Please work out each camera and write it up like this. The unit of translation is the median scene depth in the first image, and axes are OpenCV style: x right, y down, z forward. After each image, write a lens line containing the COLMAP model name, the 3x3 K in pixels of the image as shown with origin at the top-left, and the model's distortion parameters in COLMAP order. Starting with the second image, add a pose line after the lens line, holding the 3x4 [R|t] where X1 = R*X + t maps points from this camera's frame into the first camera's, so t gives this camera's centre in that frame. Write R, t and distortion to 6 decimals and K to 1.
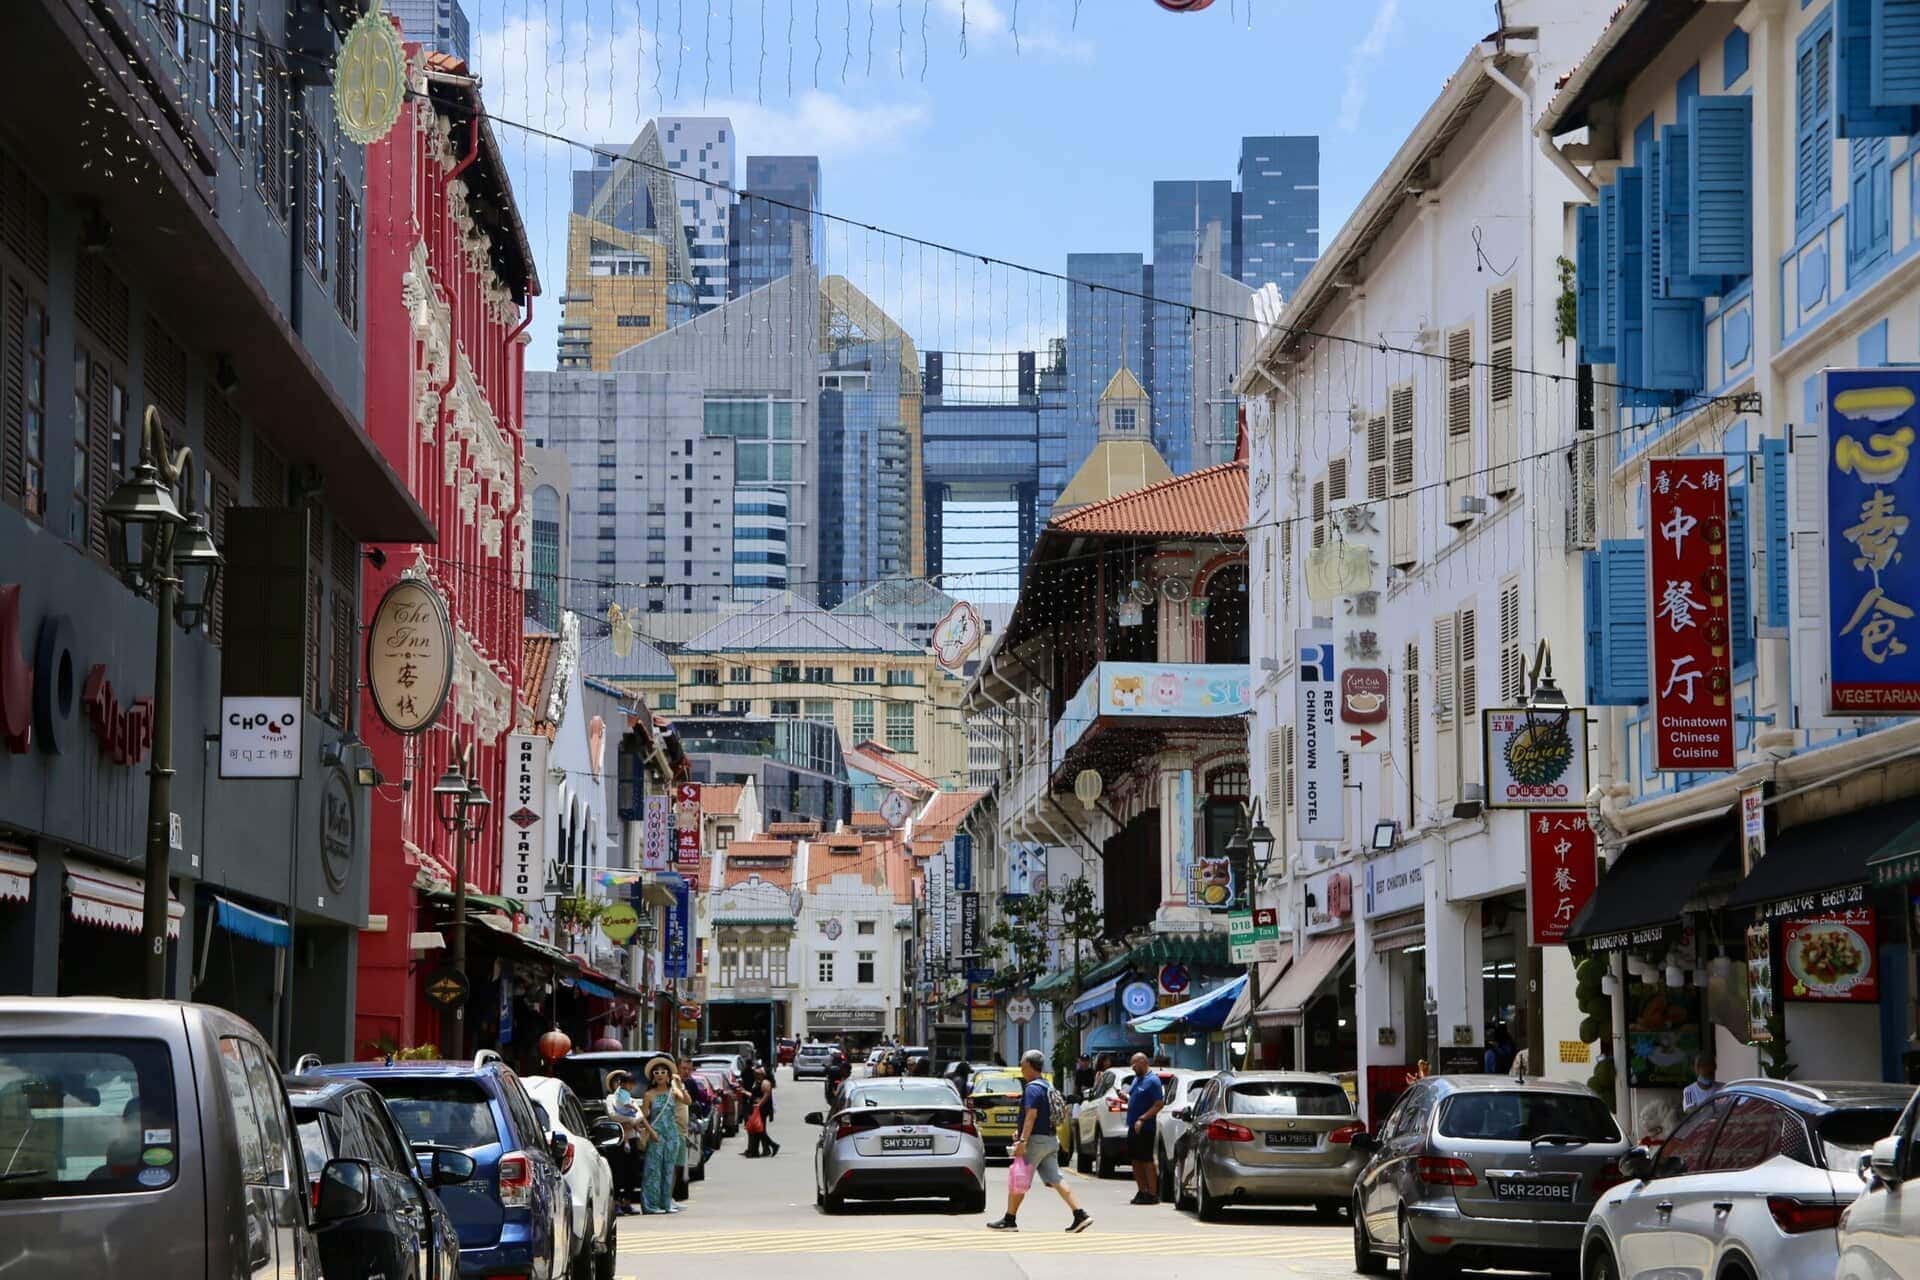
lens RADIAL K [[4426.3, 0, 960.1], [0, 4426.3, 638.8], [0, 0, 1]] dist [0.419859, 0.000000]
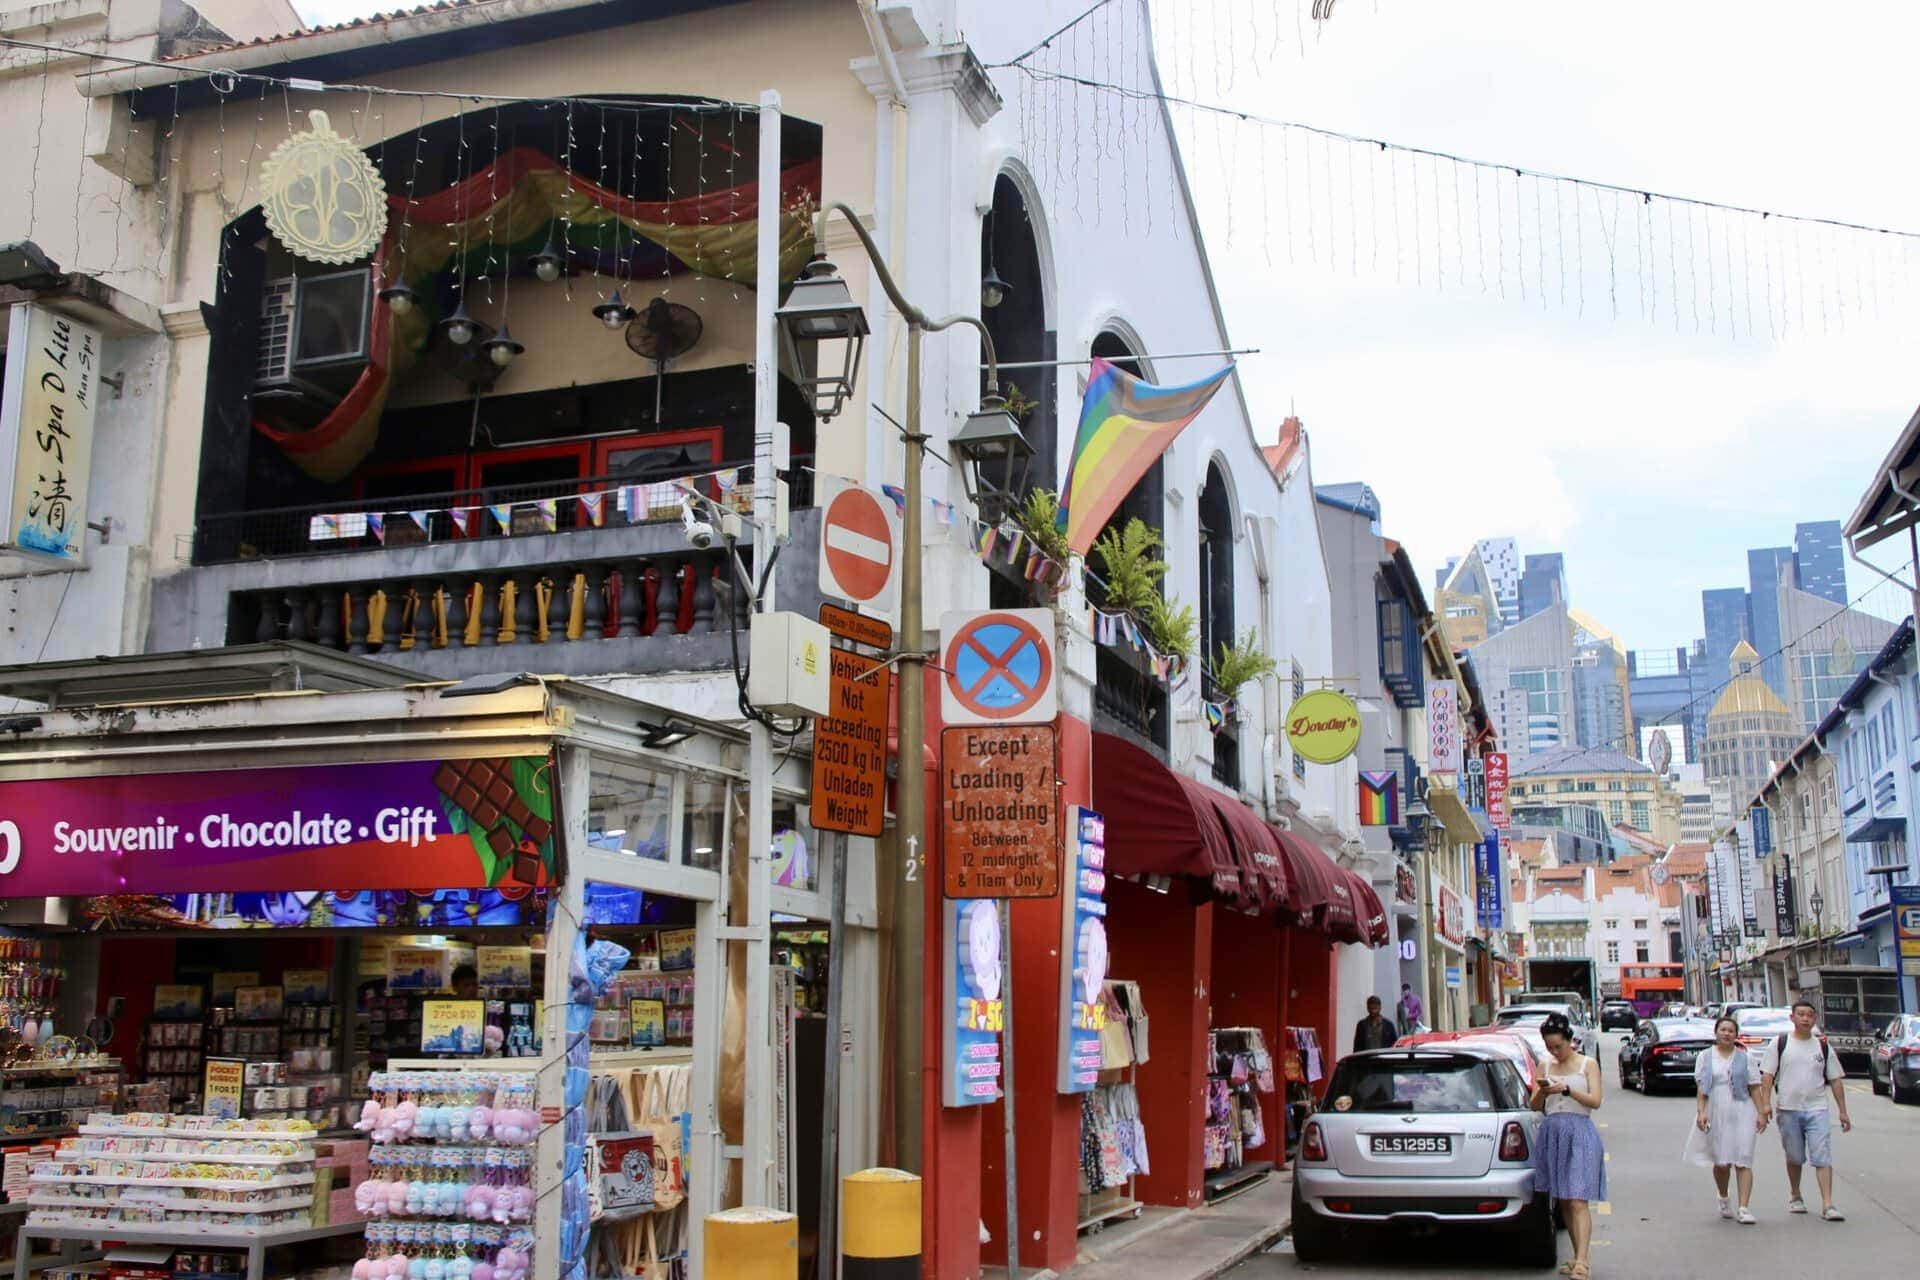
lens RADIAL K [[1902.4, 0, 958.2], [0, 1902.4, 639.1], [0, 0, 1]] dist [0.003916, 0.000000]
pose [[0.941126, -0.066052, -0.331540, -0.013042], [0.031746, 0.993660, -0.107848, 0.022800], [0.336562, 0.090974, 0.937256, 0.235218]]
